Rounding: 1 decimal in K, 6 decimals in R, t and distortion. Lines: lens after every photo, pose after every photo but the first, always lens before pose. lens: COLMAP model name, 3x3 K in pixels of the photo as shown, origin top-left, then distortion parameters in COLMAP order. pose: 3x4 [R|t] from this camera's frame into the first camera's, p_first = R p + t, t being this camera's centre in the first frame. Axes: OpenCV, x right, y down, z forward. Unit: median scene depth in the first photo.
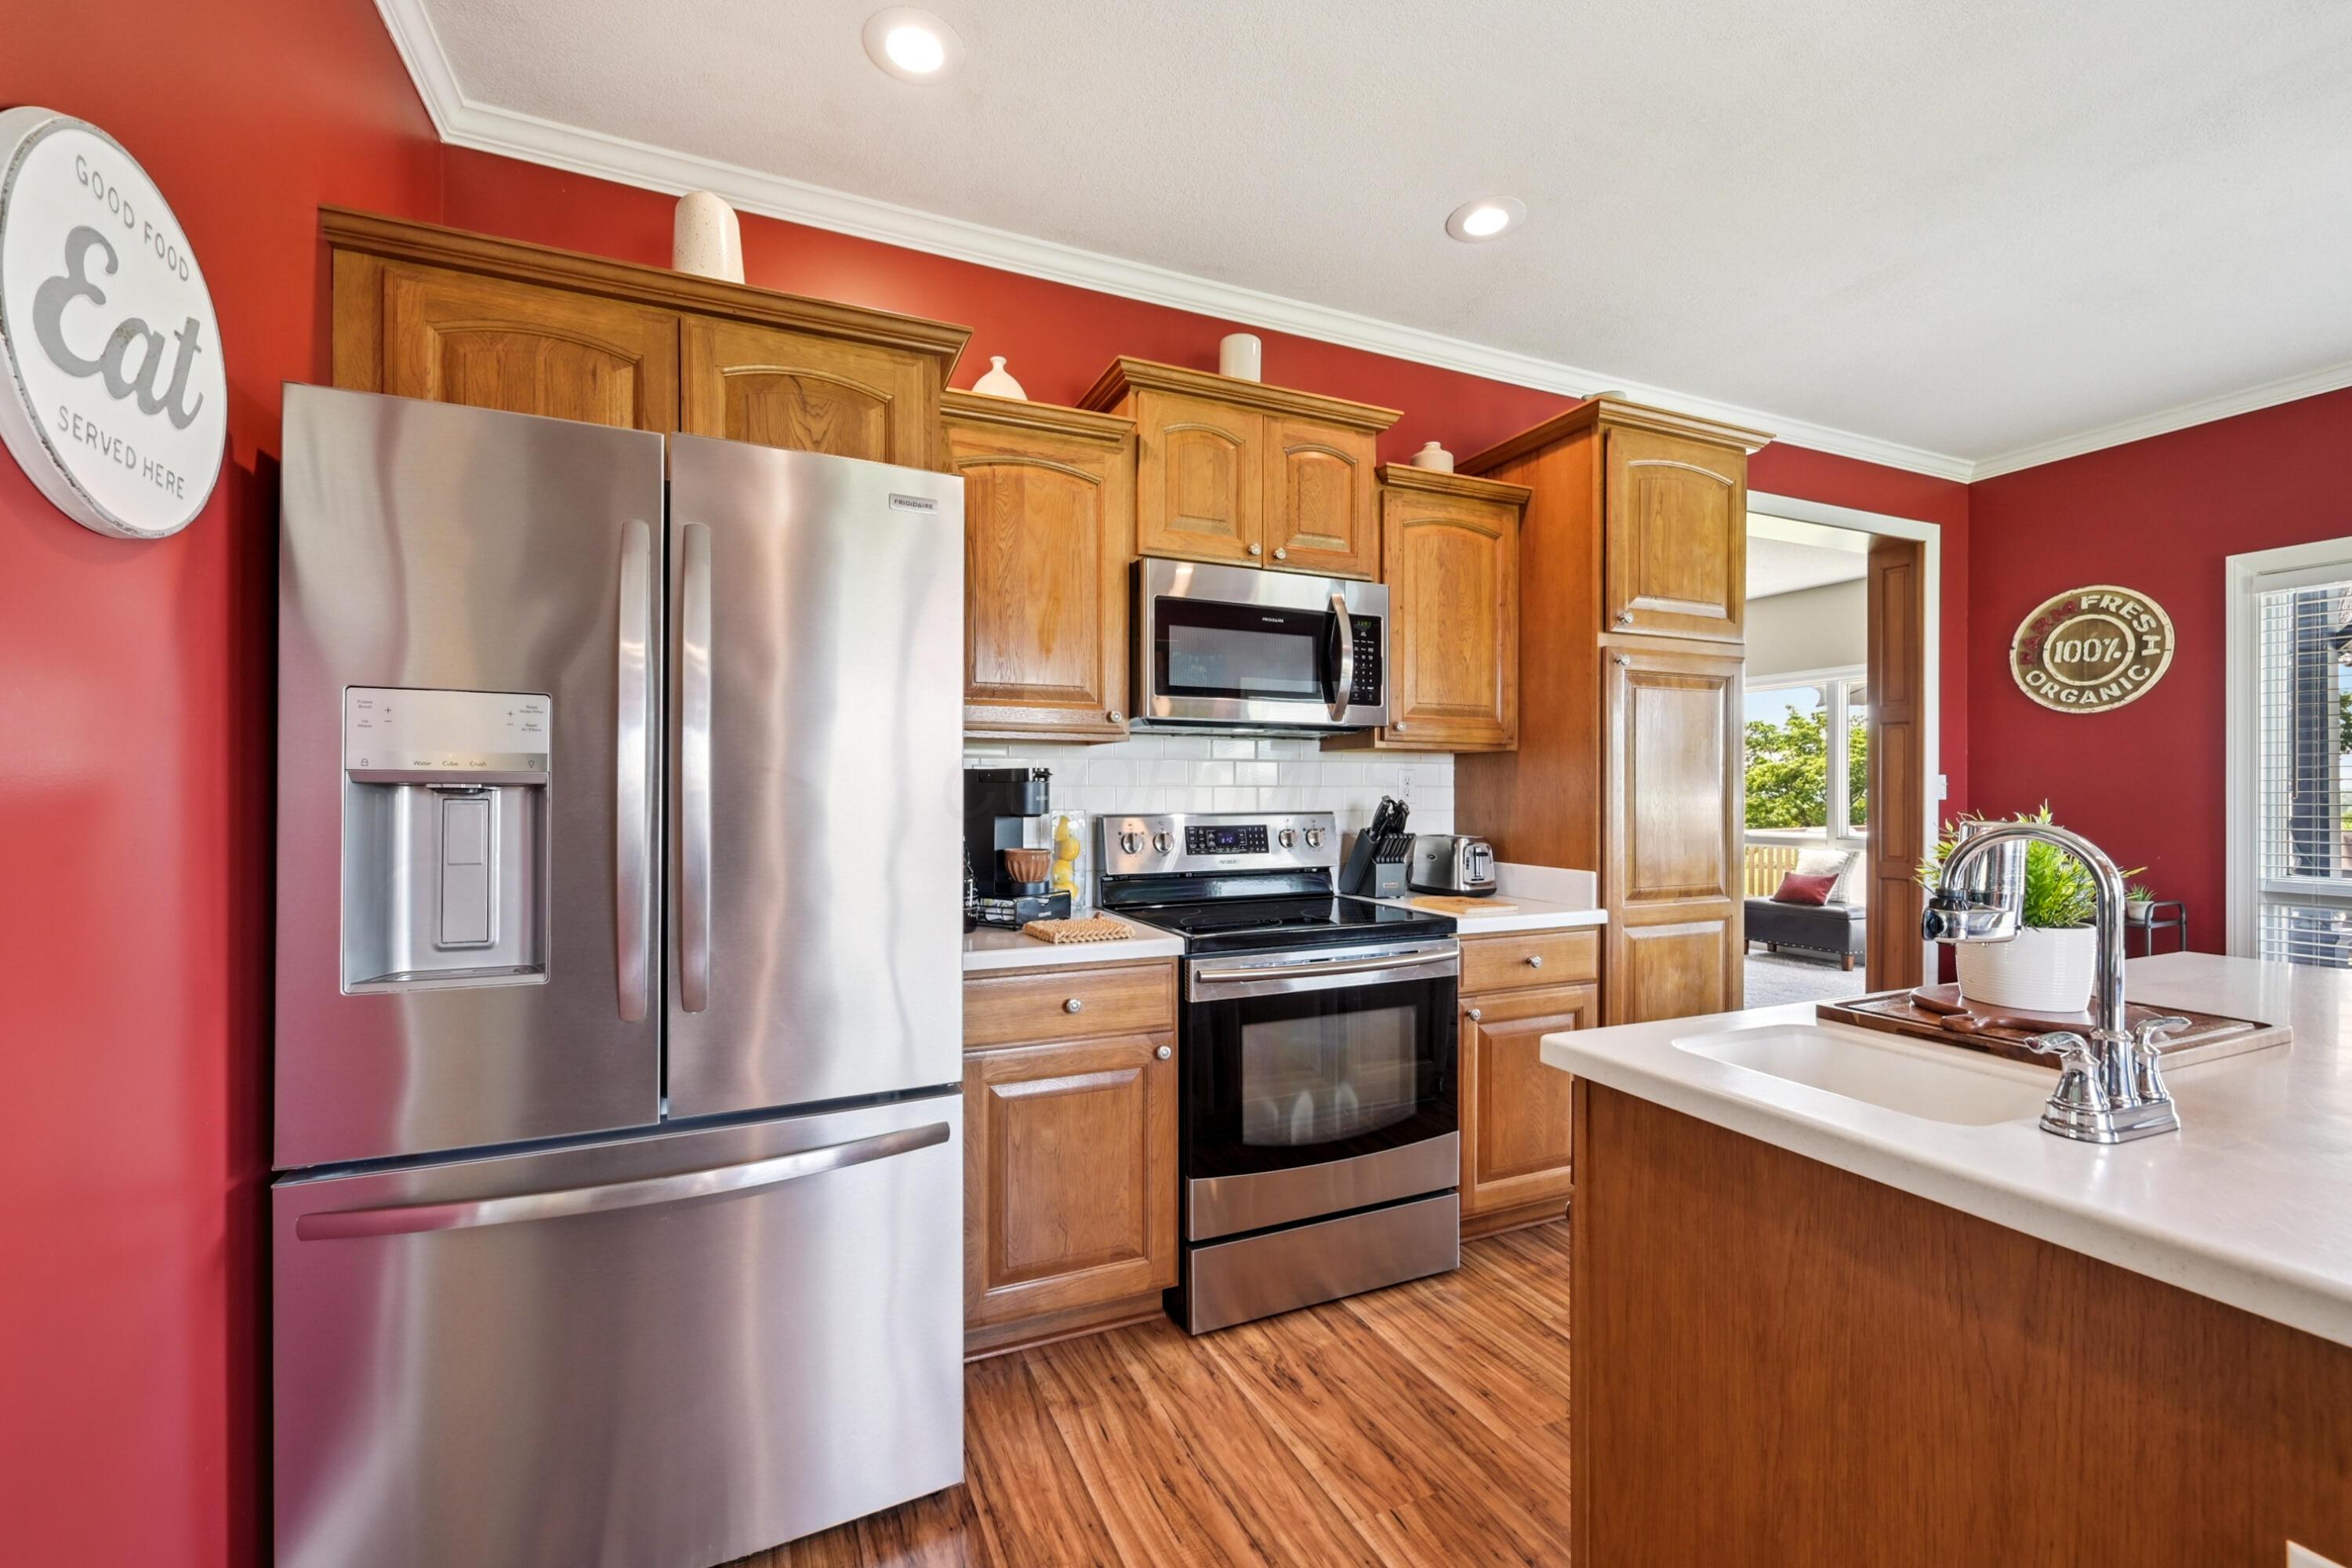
lens RADIAL K [[951.4, 0, 1156.5], [0, 951.4, 796.3], [0, 0, 1]] dist [0.000647, 0.000753]
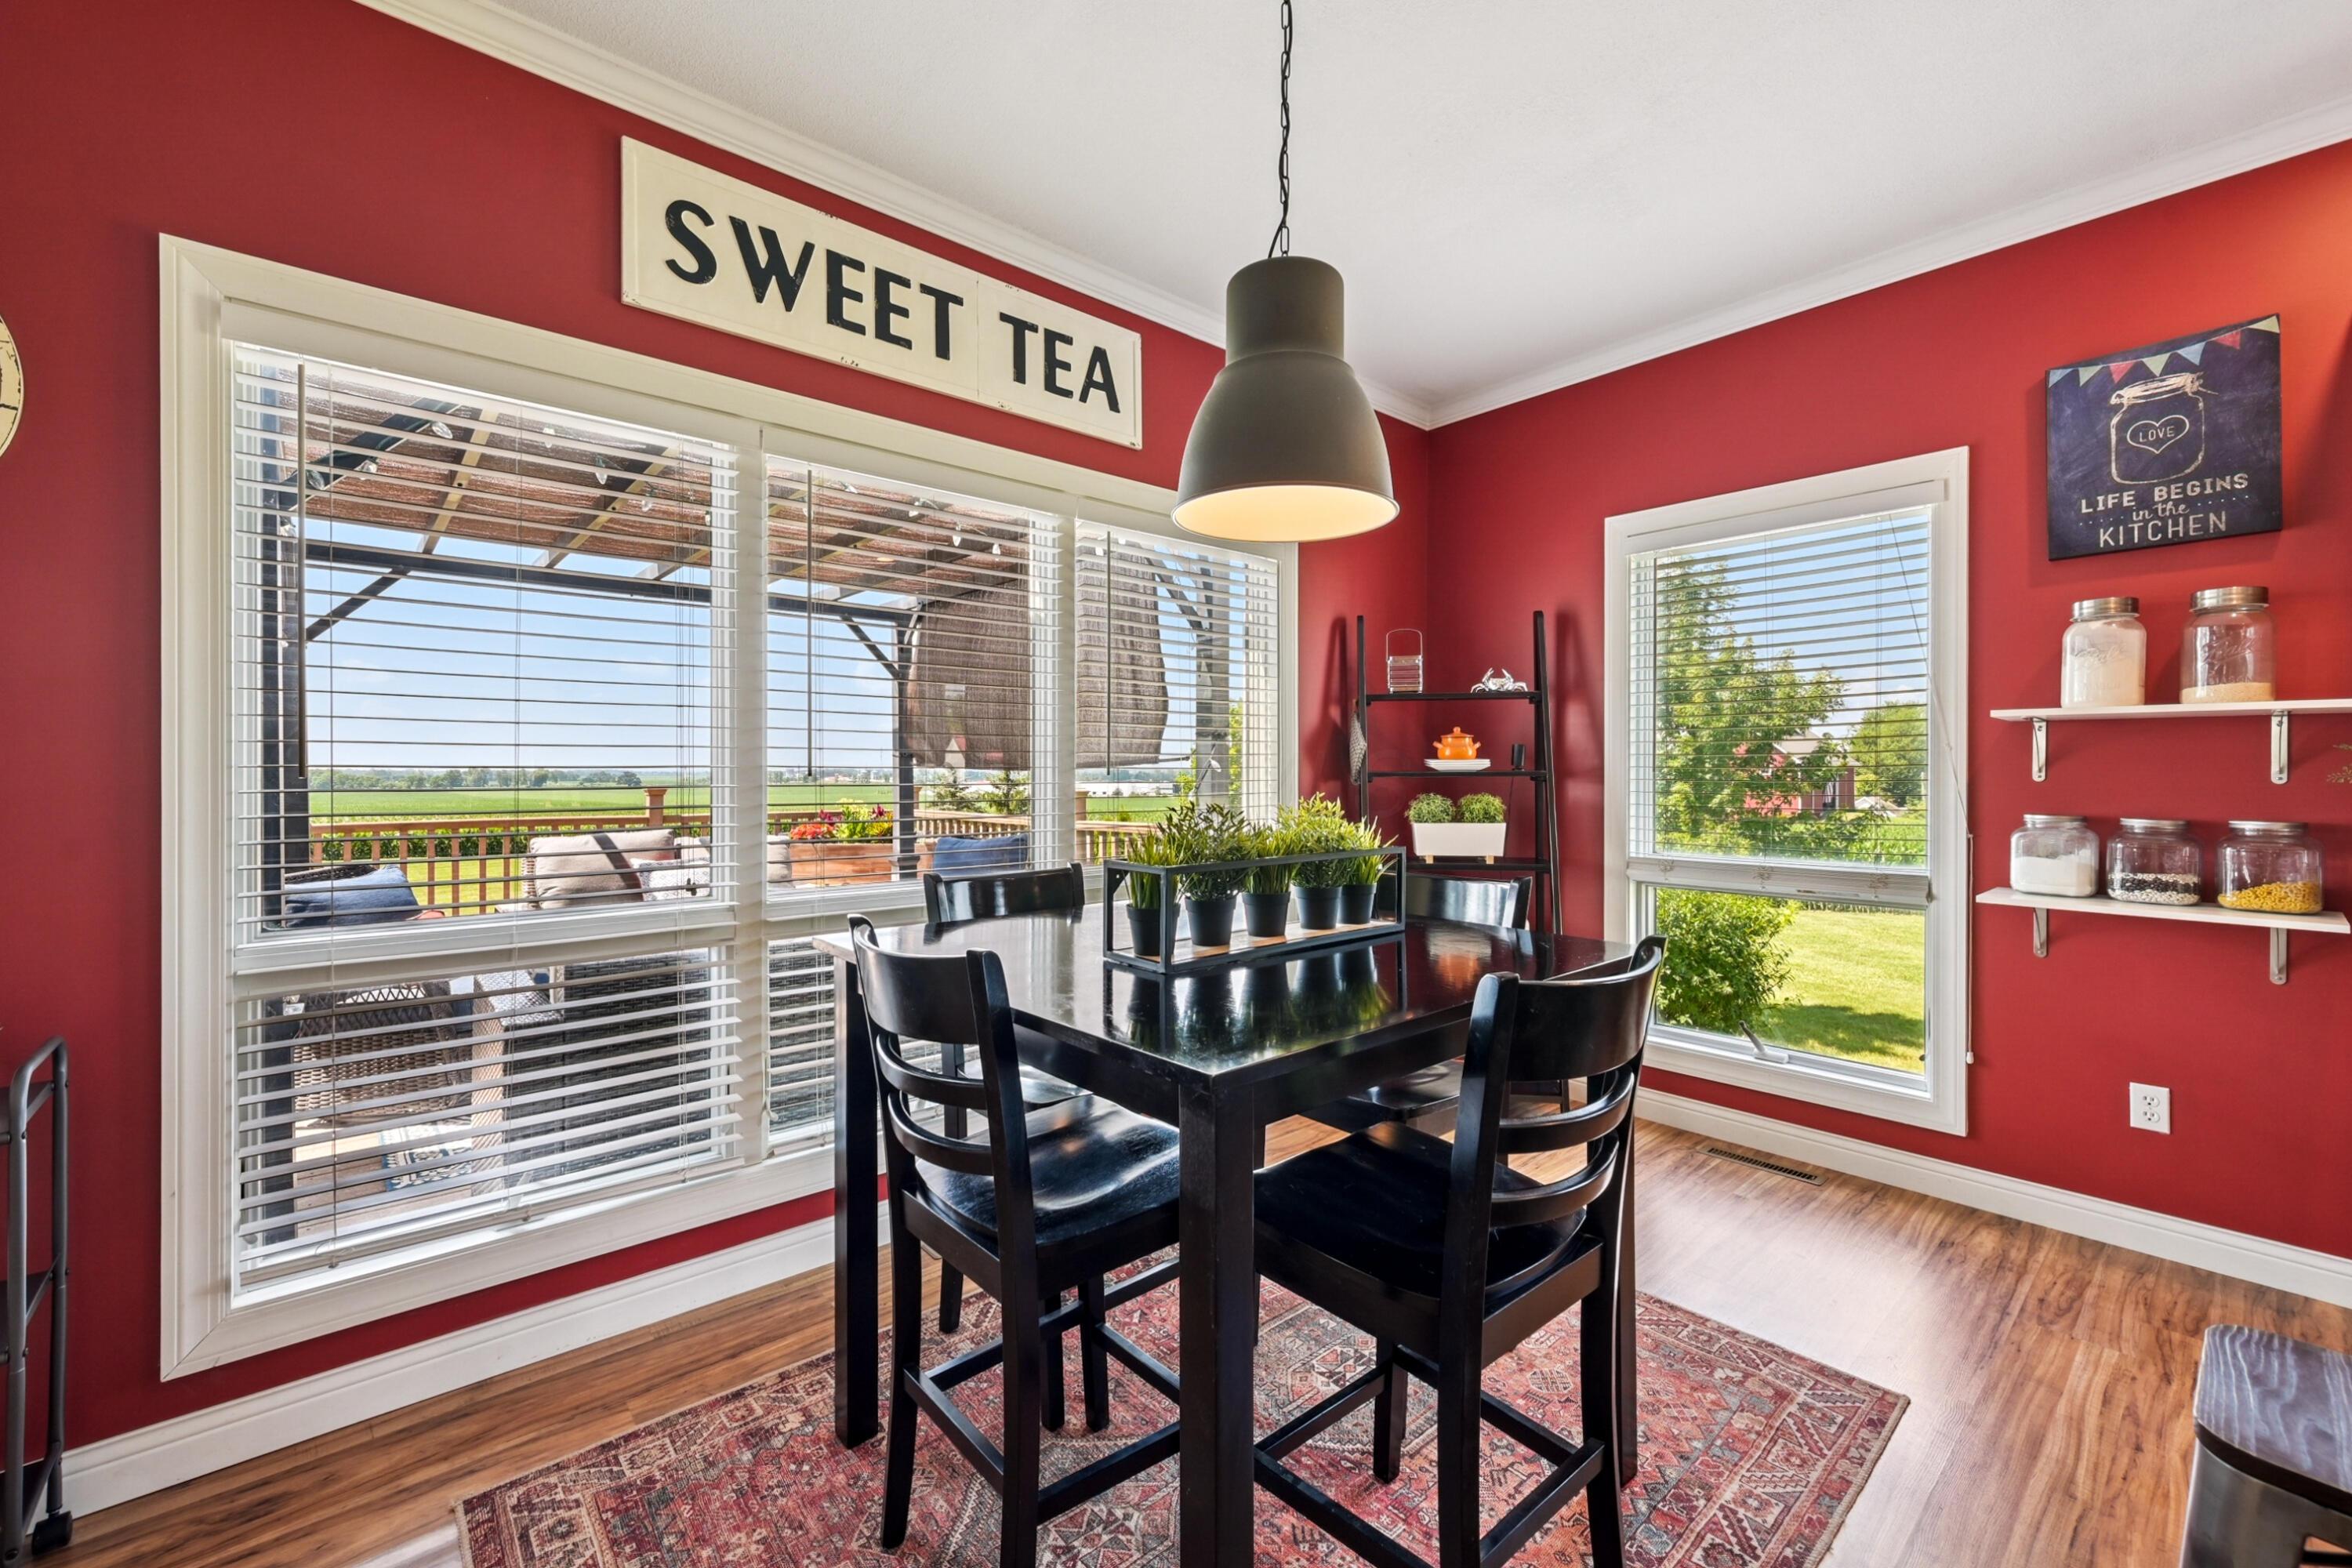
lens RADIAL K [[951.4, 0, 1168.1], [0, 951.4, 777.9], [0, 0, 1]] dist [0.000647, 0.000753]
pose [[-0.300010, -0.005871, 0.953918, 0.762065], [0.001861, 0.999976, 0.006740, -0.001685], [-0.953934, 0.003797, -0.299992, 0.935336]]
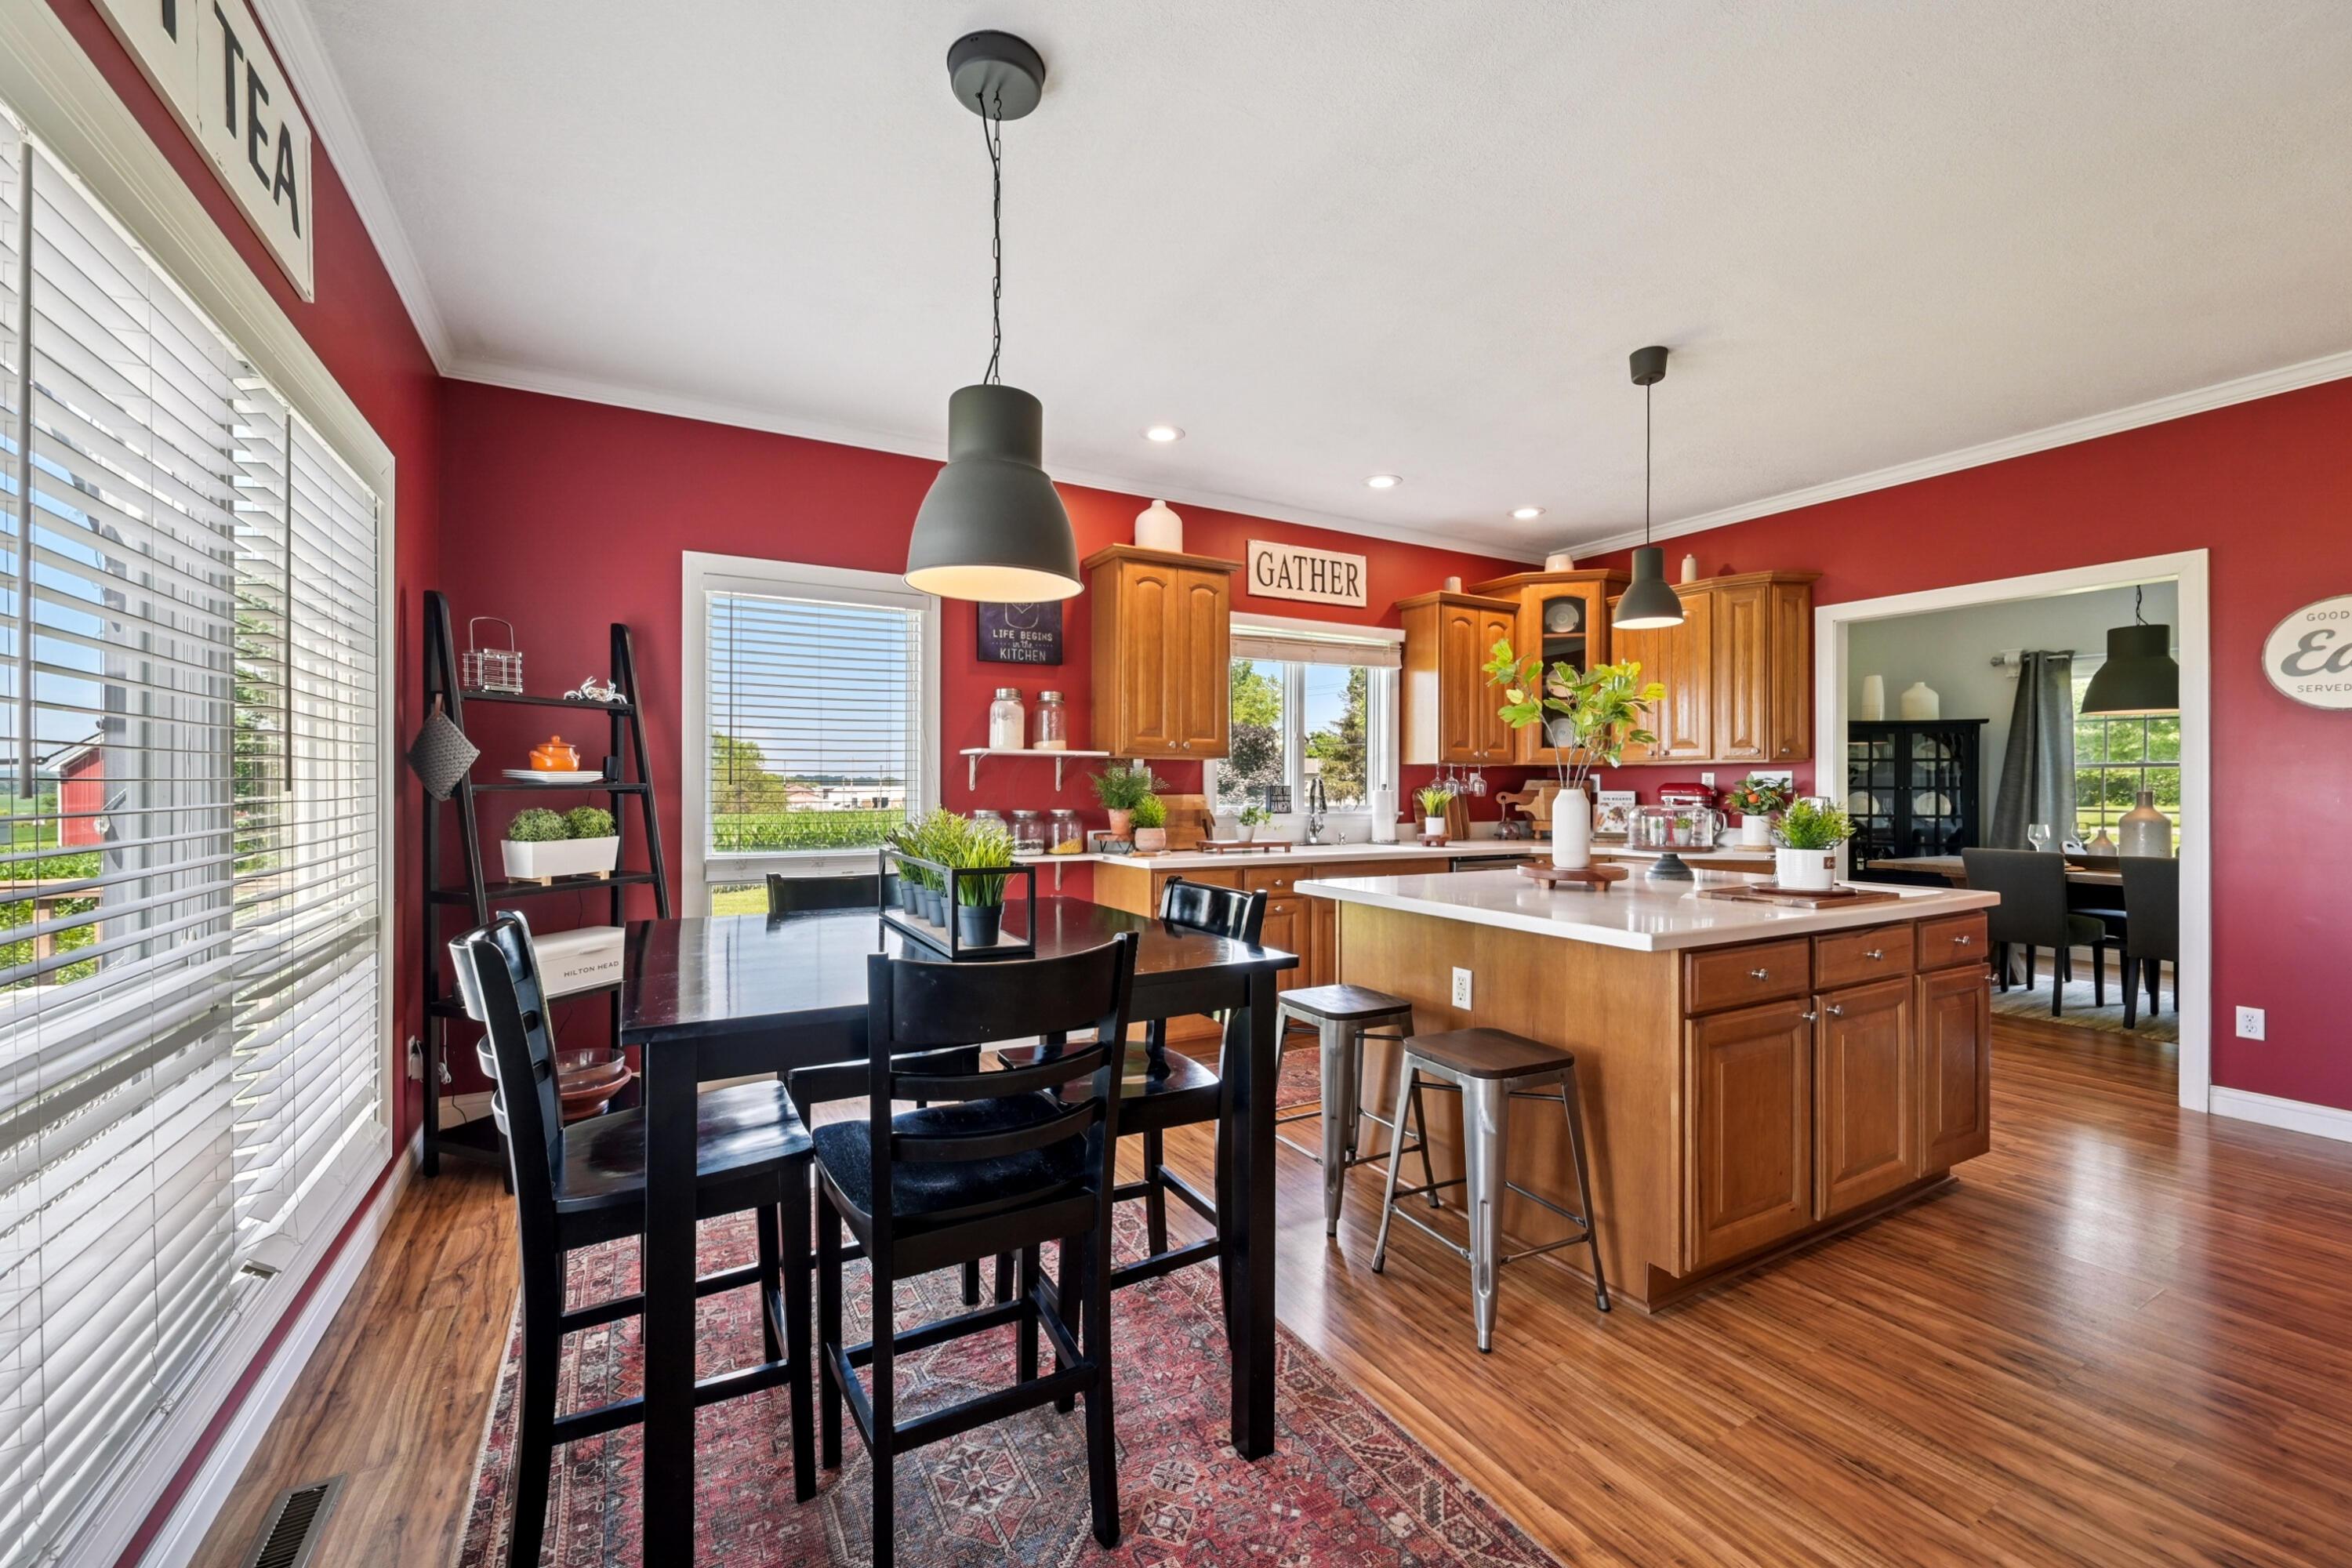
lens RADIAL K [[951.4, 0, 1177.0], [0, 951.4, 781.7], [0, 0, 1]] dist [0.000647, 0.000753]
pose [[-0.993927, -0.002479, -0.110017, 1.245929], [-0.002455, 0.999997, -0.000357, -0.005386], [0.110017, -0.000084, -0.993930, 1.447104]]
